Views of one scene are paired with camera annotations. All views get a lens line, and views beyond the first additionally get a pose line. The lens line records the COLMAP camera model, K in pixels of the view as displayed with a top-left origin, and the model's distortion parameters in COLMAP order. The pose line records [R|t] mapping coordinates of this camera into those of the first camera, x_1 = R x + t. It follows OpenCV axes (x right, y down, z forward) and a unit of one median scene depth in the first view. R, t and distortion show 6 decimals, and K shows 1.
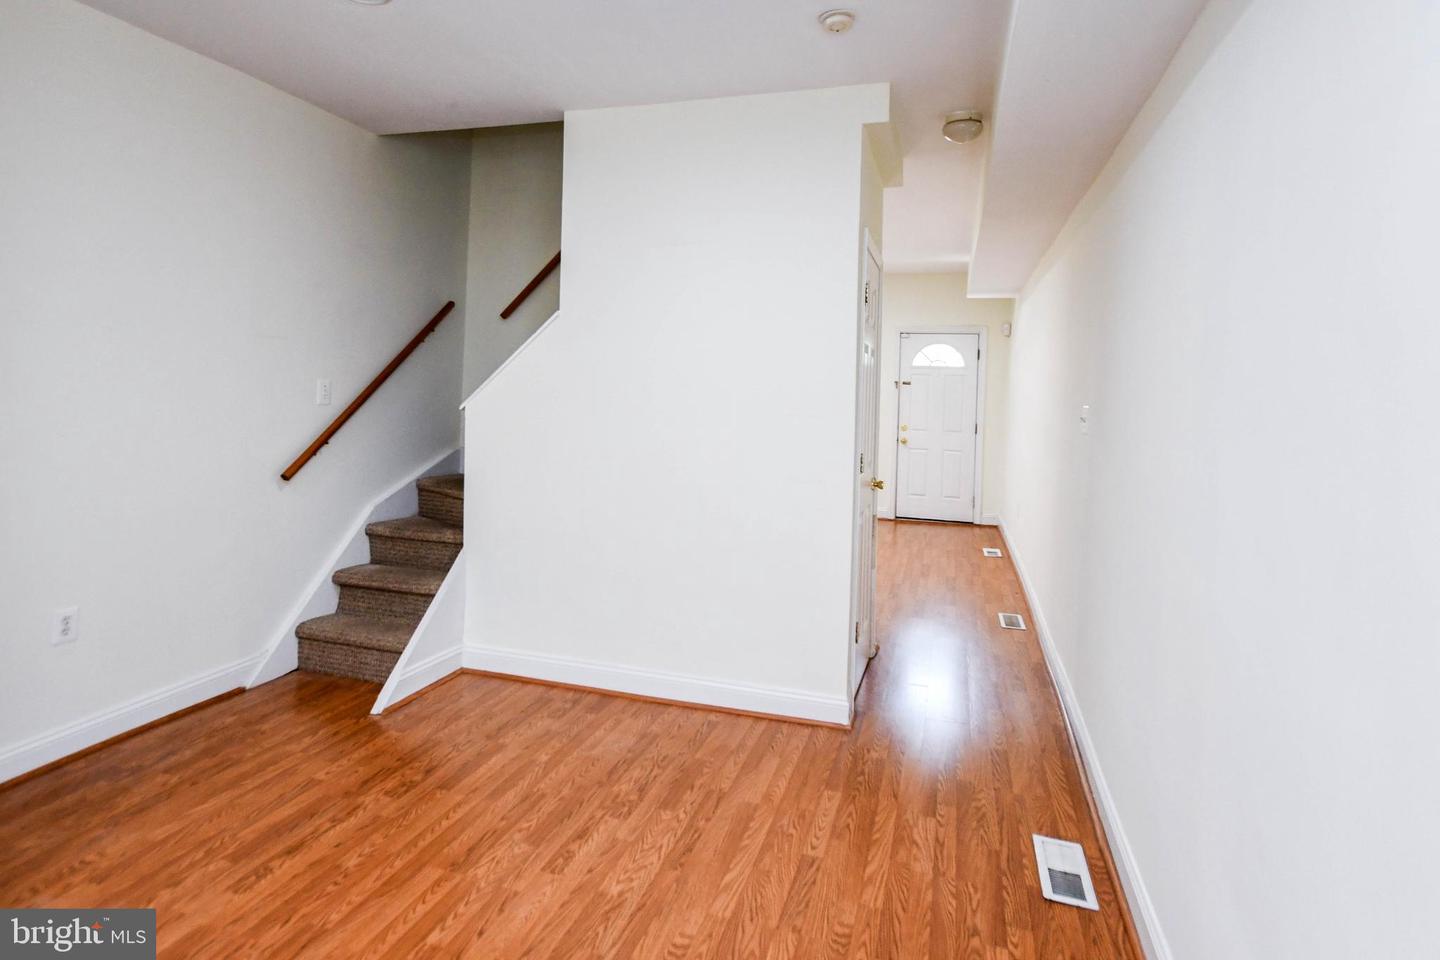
lens RADIAL K [[780.5, 0, 715.8], [0, 780.5, 452.2], [0, 0, 1]] dist [0.004710, 0.000987]
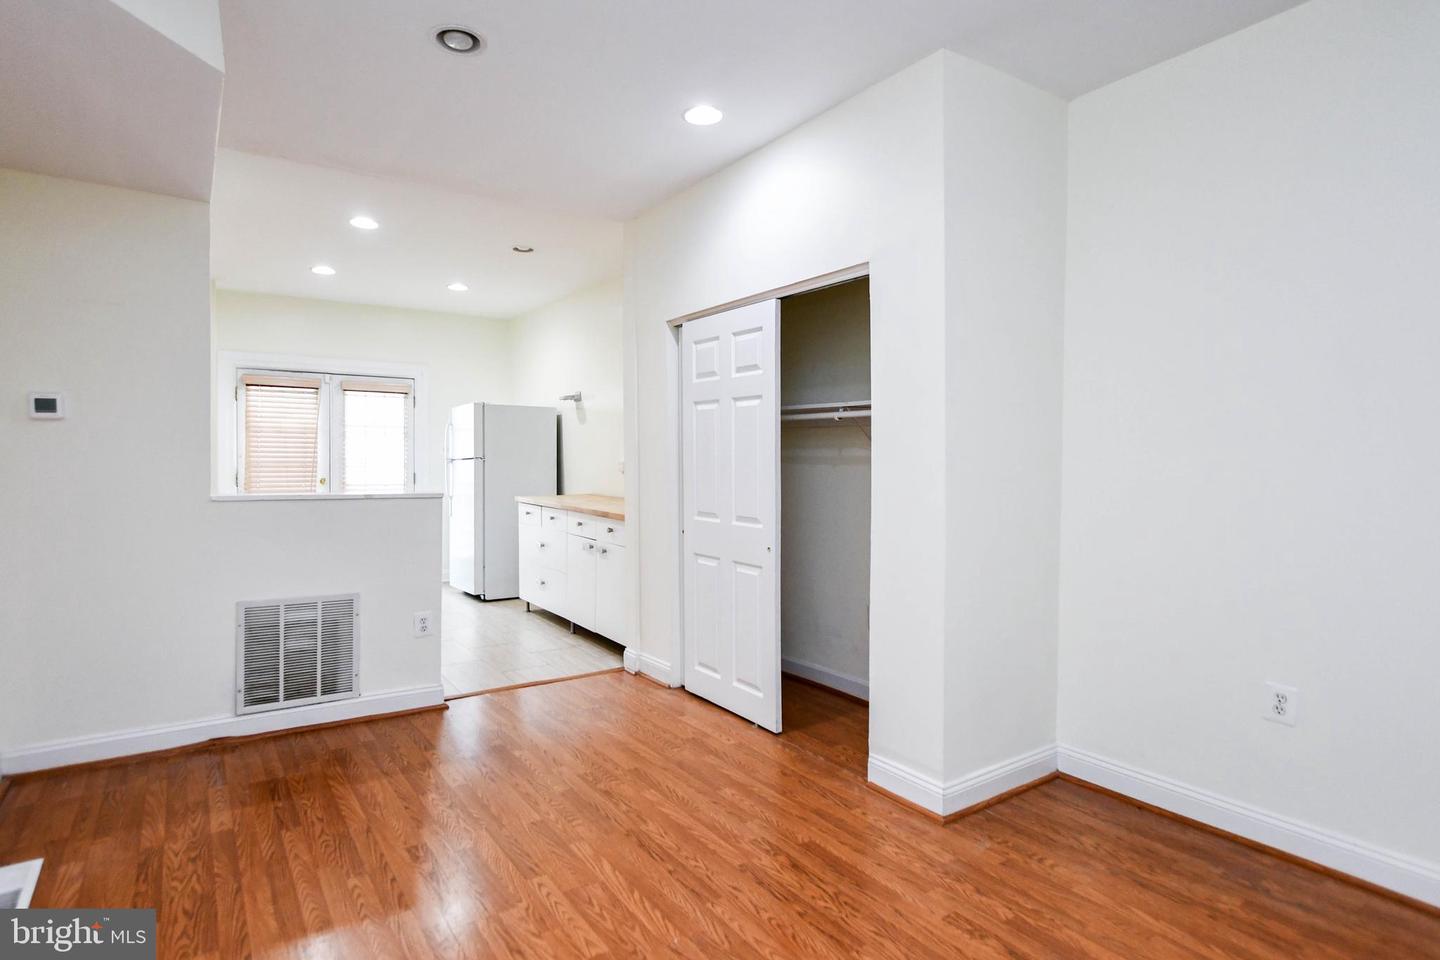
lens RADIAL K [[780.5, 0, 715.8], [0, 780.5, 452.2], [0, 0, 1]] dist [0.004710, 0.000987]
pose [[-0.621627, -0.041438, -0.782217, 0.372639], [-0.087139, 0.996060, 0.016483, -0.035648], [0.778452, 0.078408, -0.622788, 1.233711]]
